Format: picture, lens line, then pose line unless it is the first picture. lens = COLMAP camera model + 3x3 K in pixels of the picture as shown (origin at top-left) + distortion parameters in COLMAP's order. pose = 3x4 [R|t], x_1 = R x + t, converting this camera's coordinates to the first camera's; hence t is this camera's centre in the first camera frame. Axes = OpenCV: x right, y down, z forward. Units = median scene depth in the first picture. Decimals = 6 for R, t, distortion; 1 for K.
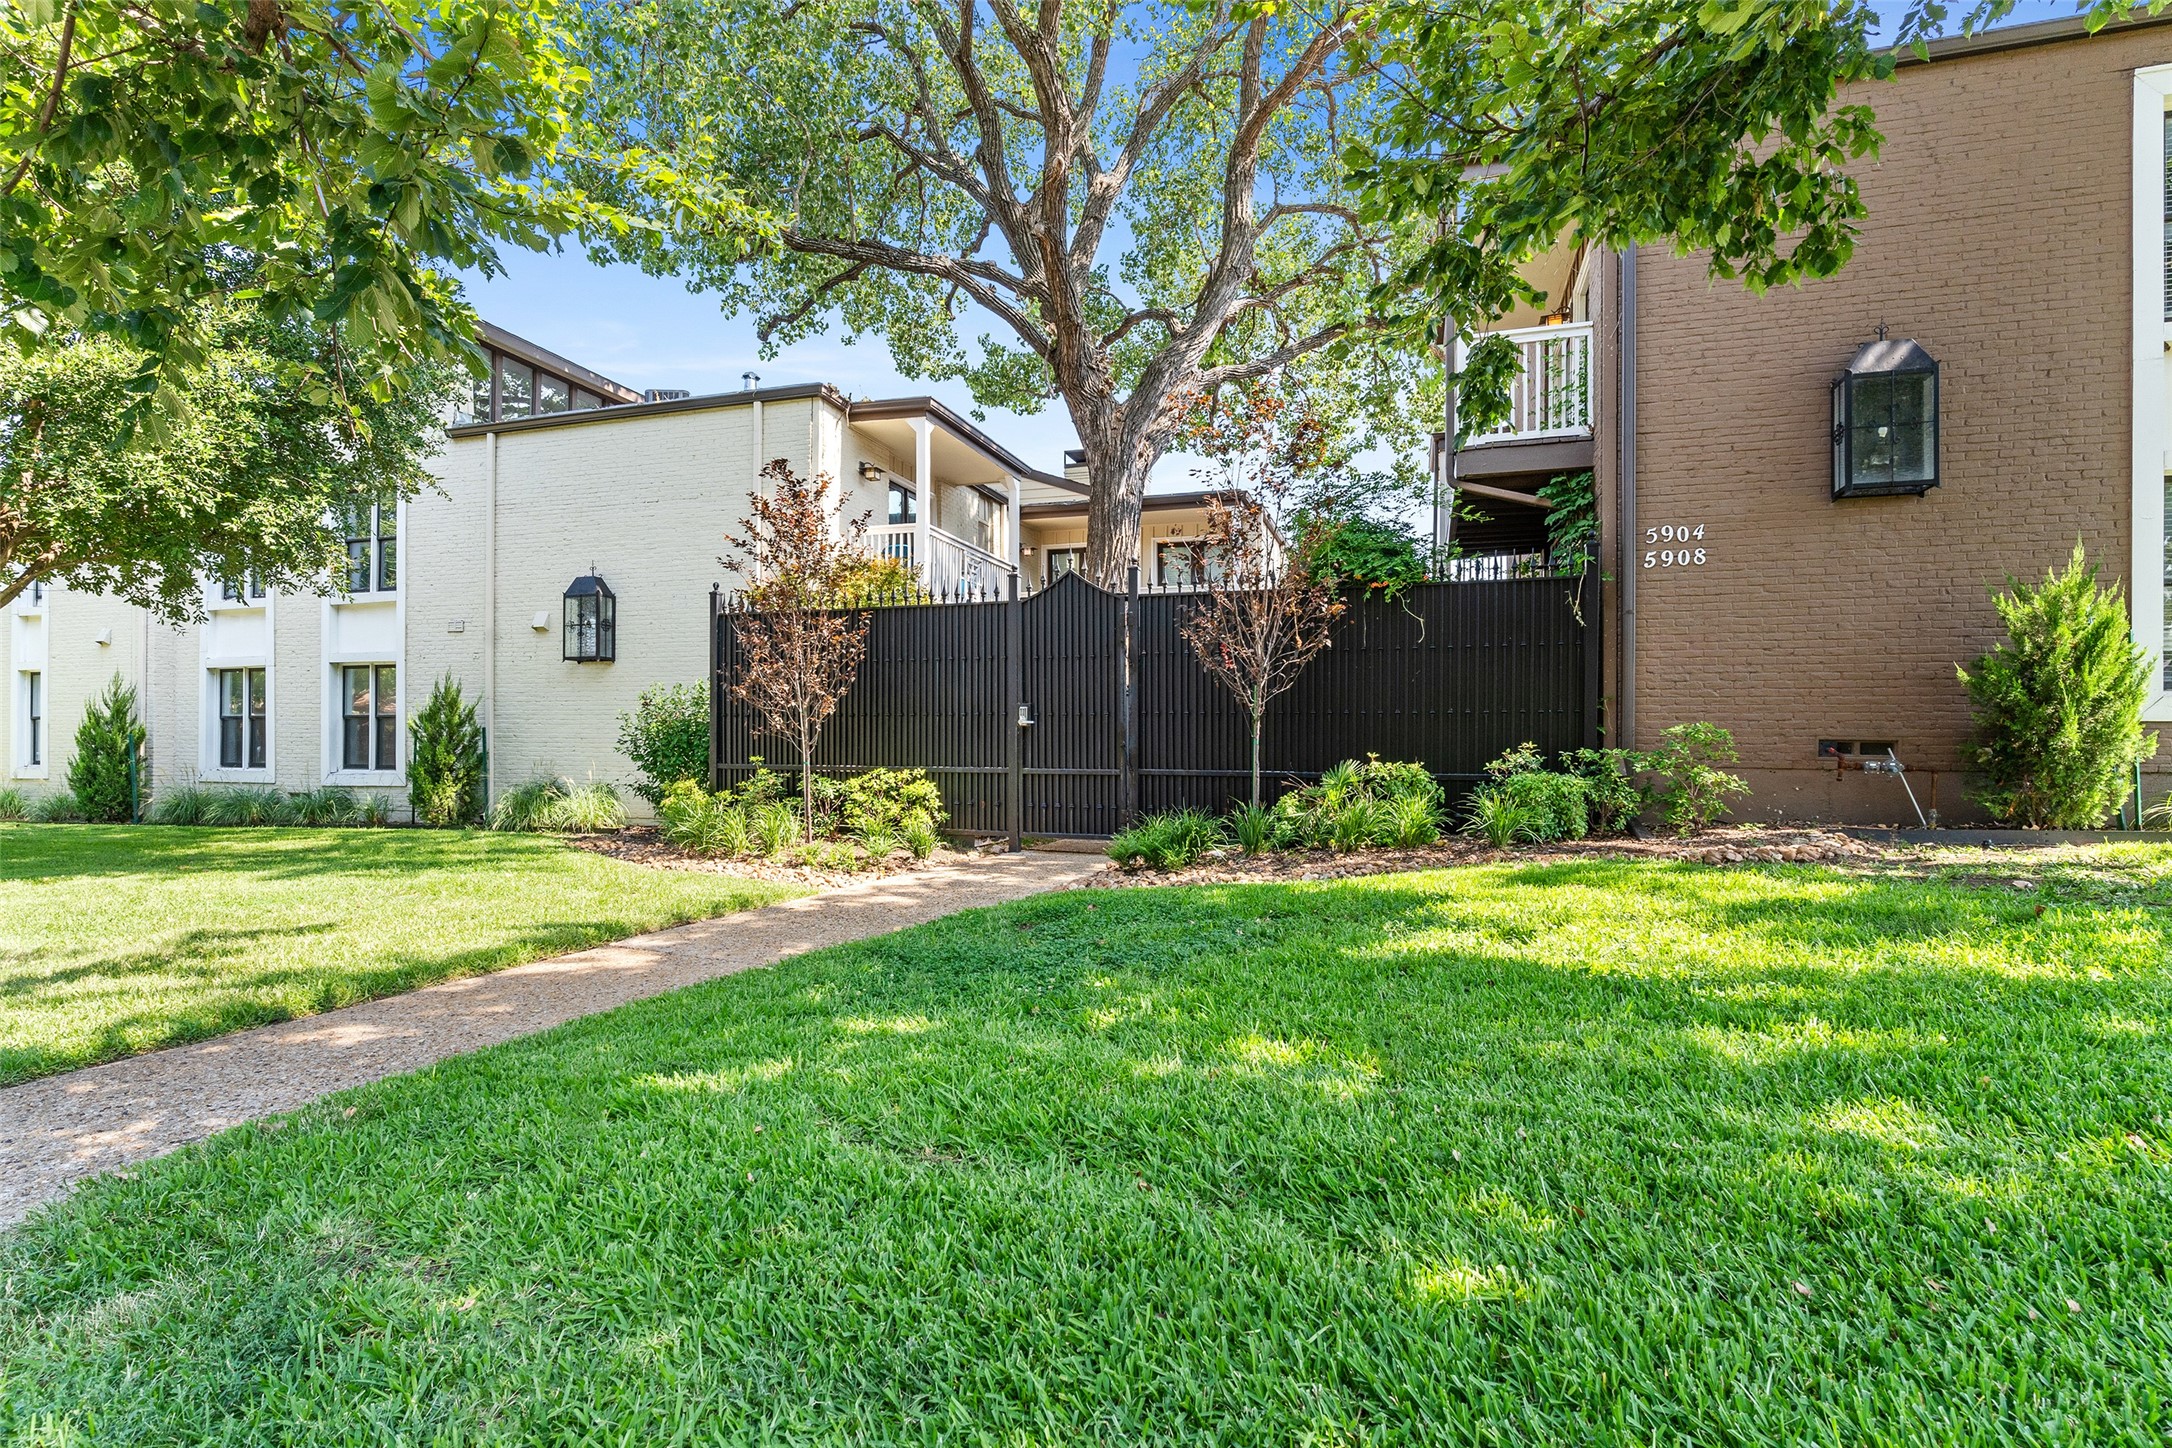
lens RADIAL K [[1076.1, 0, 1087.6], [0, 1076.1, 719.6], [0, 0, 1]] dist [-0.000302, 0.000681]
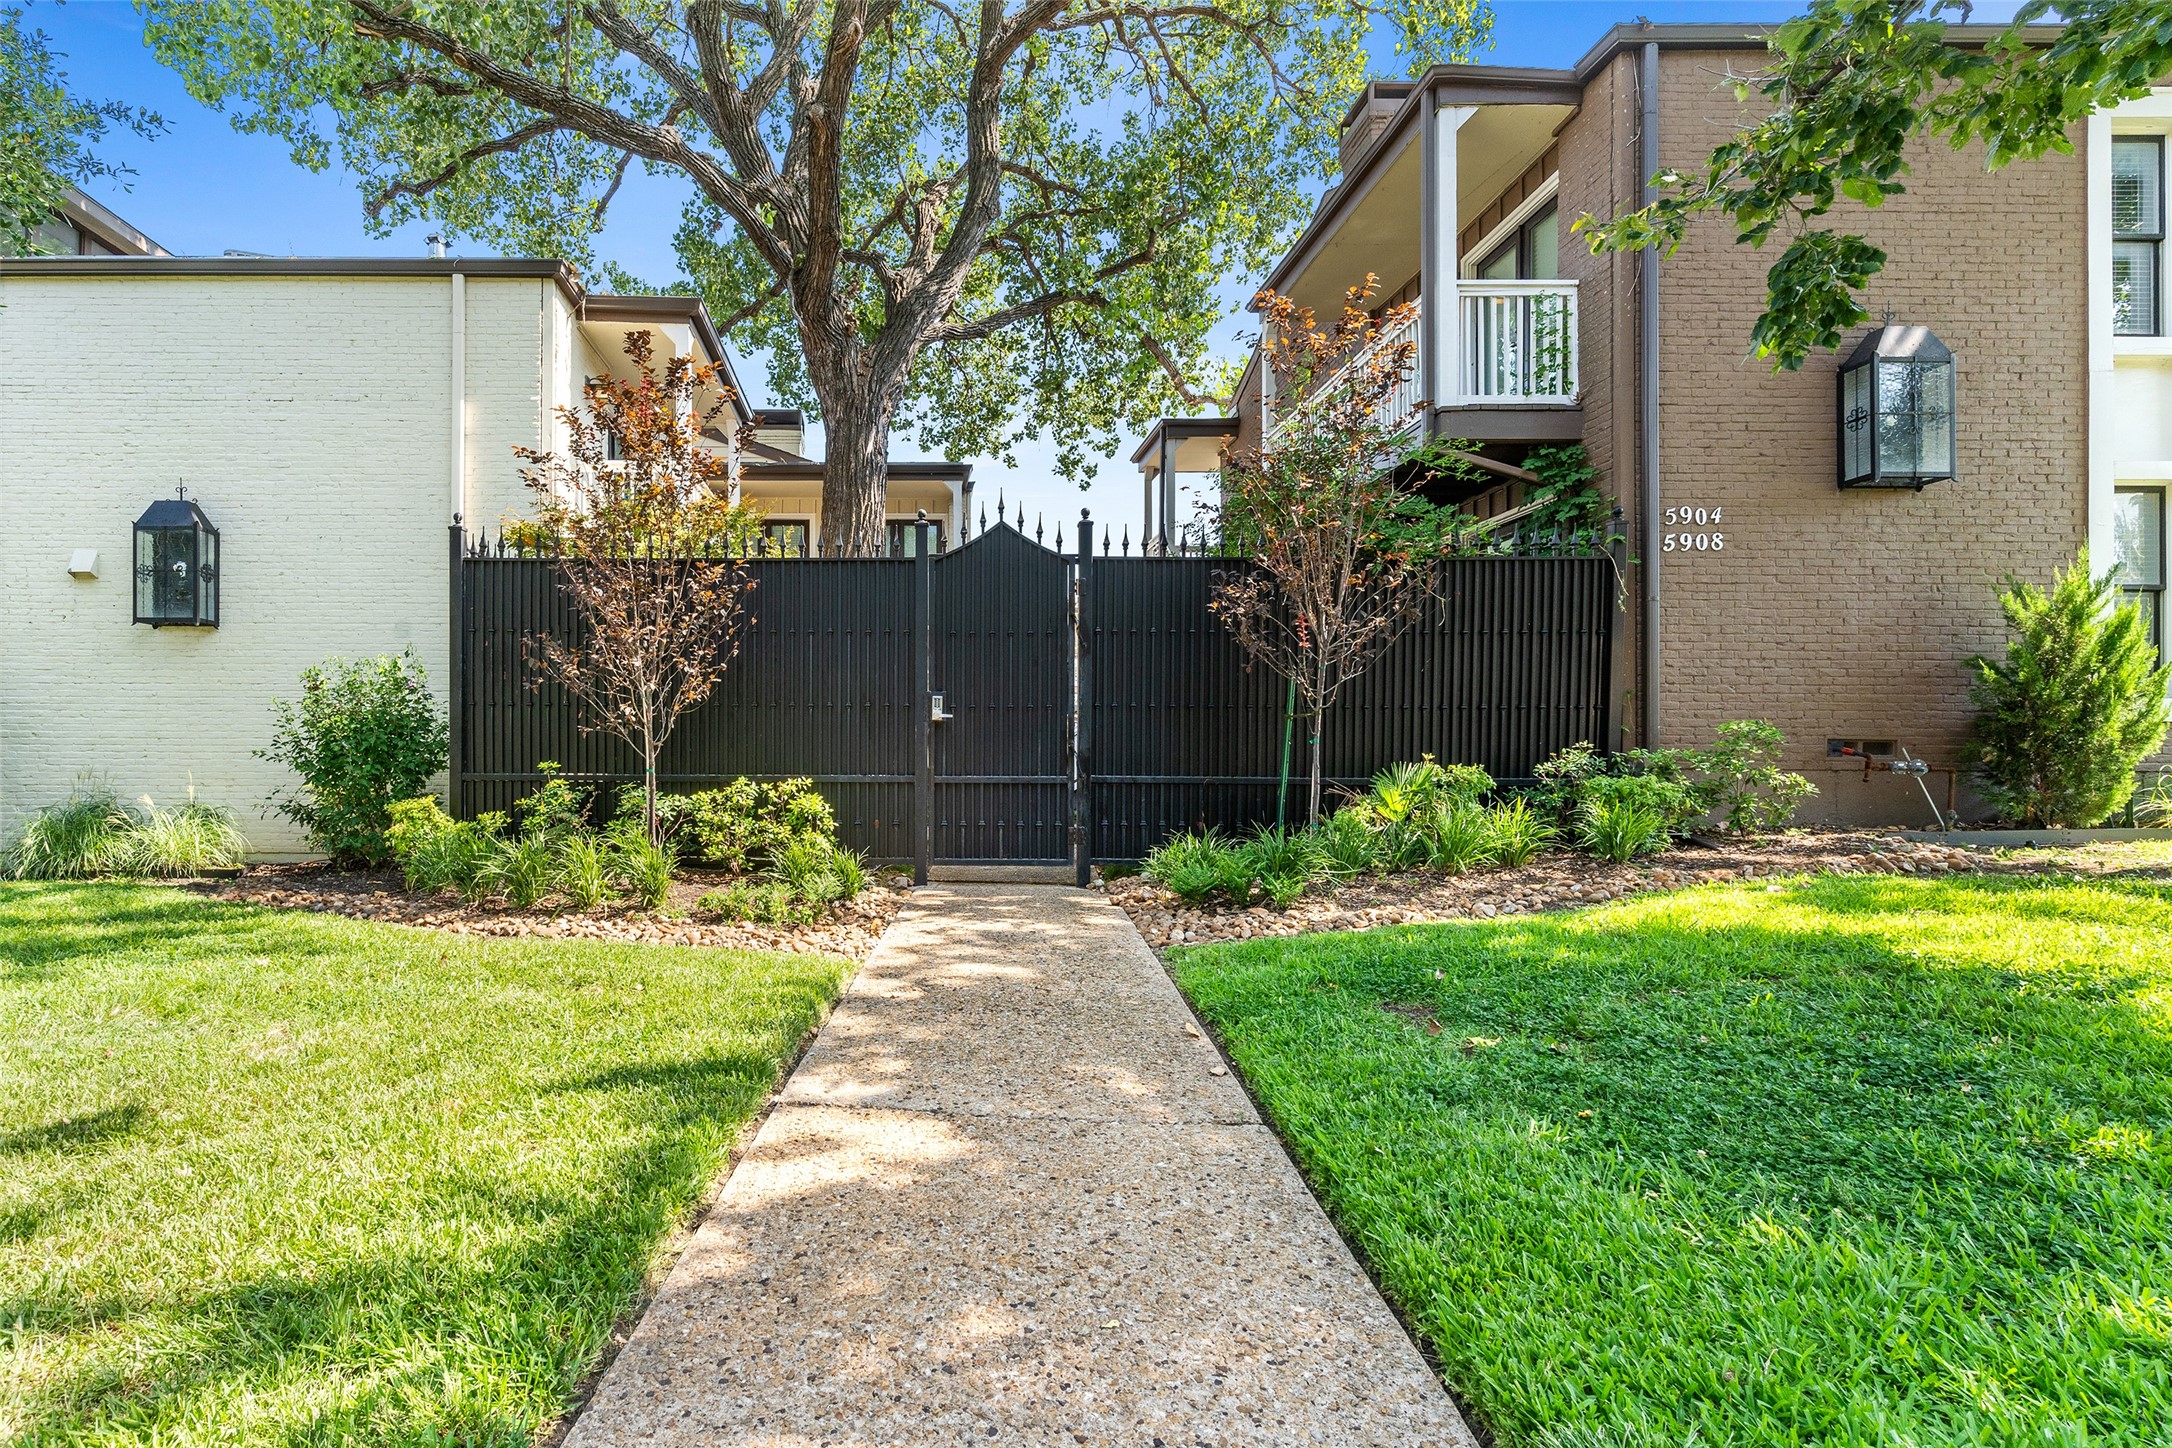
lens RADIAL K [[1162.8, 0, 1085.2], [0, 1162.8, 734.9], [0, 0, 1]] dist [0.002949, 0.001007]
pose [[0.950840, 0.002718, 0.309671, -0.223884], [-0.005890, 0.999939, 0.009309, 0.007801], [-0.309627, -0.010675, 0.950798, 0.181493]]
